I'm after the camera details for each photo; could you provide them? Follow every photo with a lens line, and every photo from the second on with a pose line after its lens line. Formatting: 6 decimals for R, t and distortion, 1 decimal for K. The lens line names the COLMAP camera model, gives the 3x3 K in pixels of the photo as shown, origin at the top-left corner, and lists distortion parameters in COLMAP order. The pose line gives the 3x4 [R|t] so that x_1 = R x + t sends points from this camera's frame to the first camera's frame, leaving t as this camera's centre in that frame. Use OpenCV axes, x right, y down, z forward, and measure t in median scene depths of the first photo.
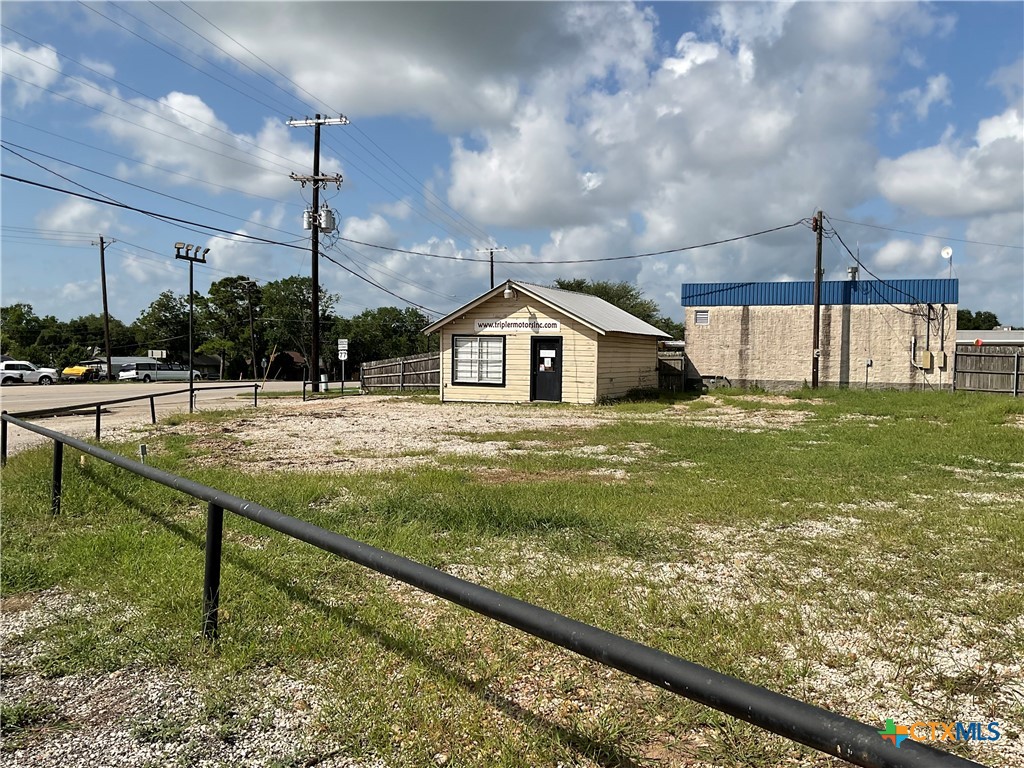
lens RADIAL K [[932.3, 0, 487.7], [0, 932.3, 388.7], [0, 0, 1]] dist [0.052179, -0.124481]
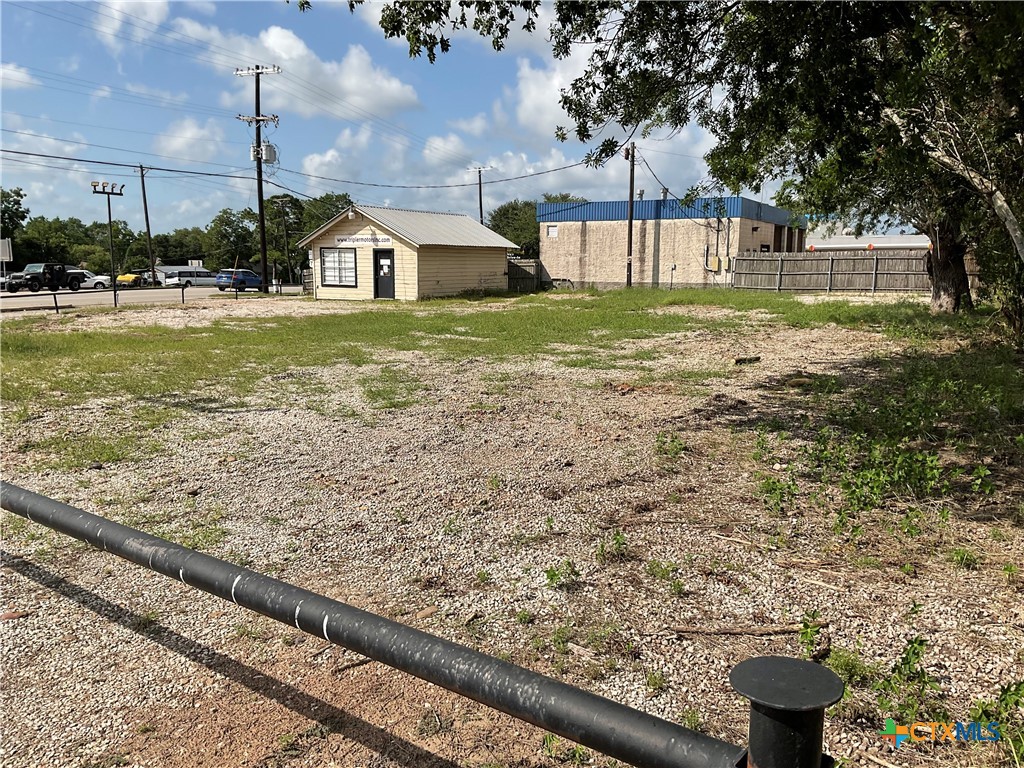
lens RADIAL K [[837.8, 0, 512.0], [0, 837.8, 384.0], [0, 0, 1]] dist [0.134862, -0.407092]
pose [[0.998001, 0.000026, -0.063196, 0.270017], [0.006810, 0.994133, 0.107949, 0.005153], [0.062828, -0.108163, 0.992146, -0.150454]]
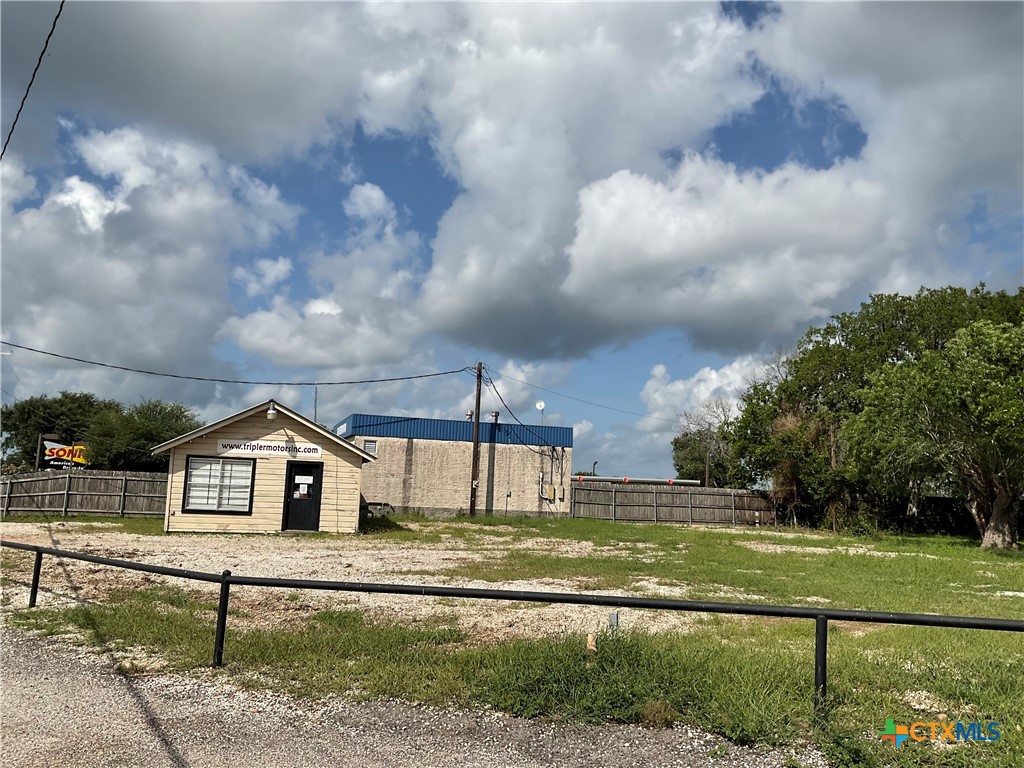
lens RADIAL K [[849.3, 0, 512.0], [0, 849.3, 384.0], [0, 0, 1]] dist [0.122924, -0.249558]
pose [[0.783084, 0.098074, 0.614135, -0.270245], [-0.008848, 0.989145, -0.146679, -0.006844], [-0.621854, 0.109428, 0.775451, 0.153252]]
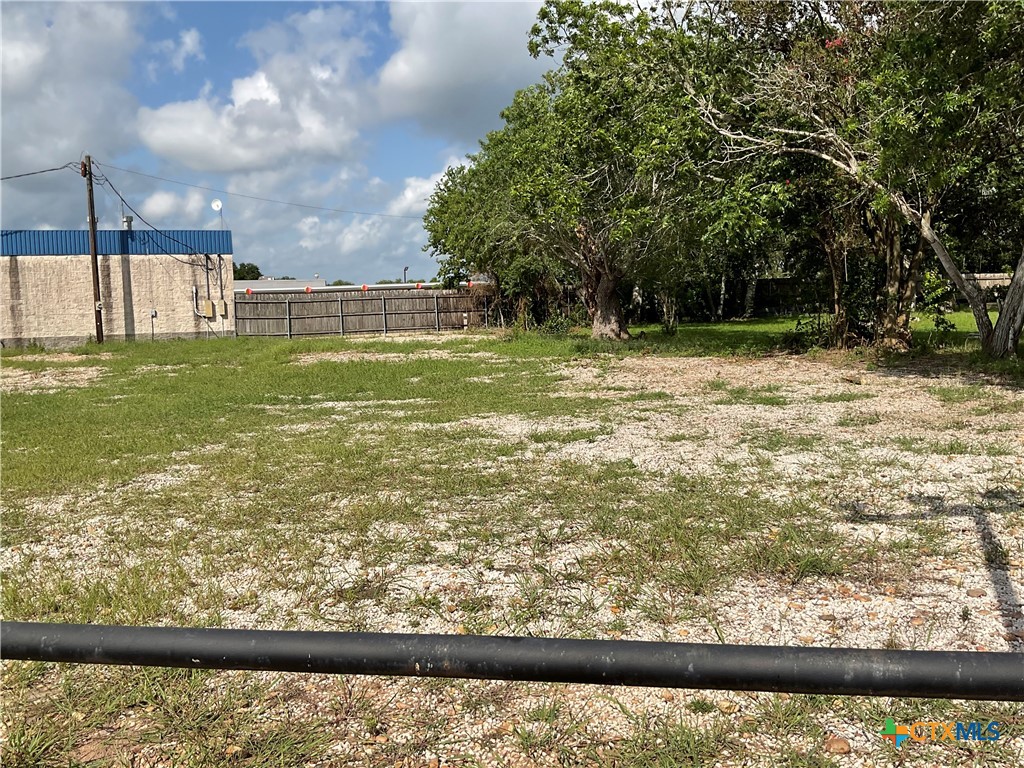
lens RADIAL K [[927.6, 0, 512.0], [0, 927.6, 384.0], [0, 0, 1]] dist [0.122867, -0.260567]
pose [[0.719187, -0.093974, 0.688433, -0.014296], [0.063574, 0.995555, 0.069484, 0.001724], [-0.691902, -0.006205, 0.721964, 0.014565]]
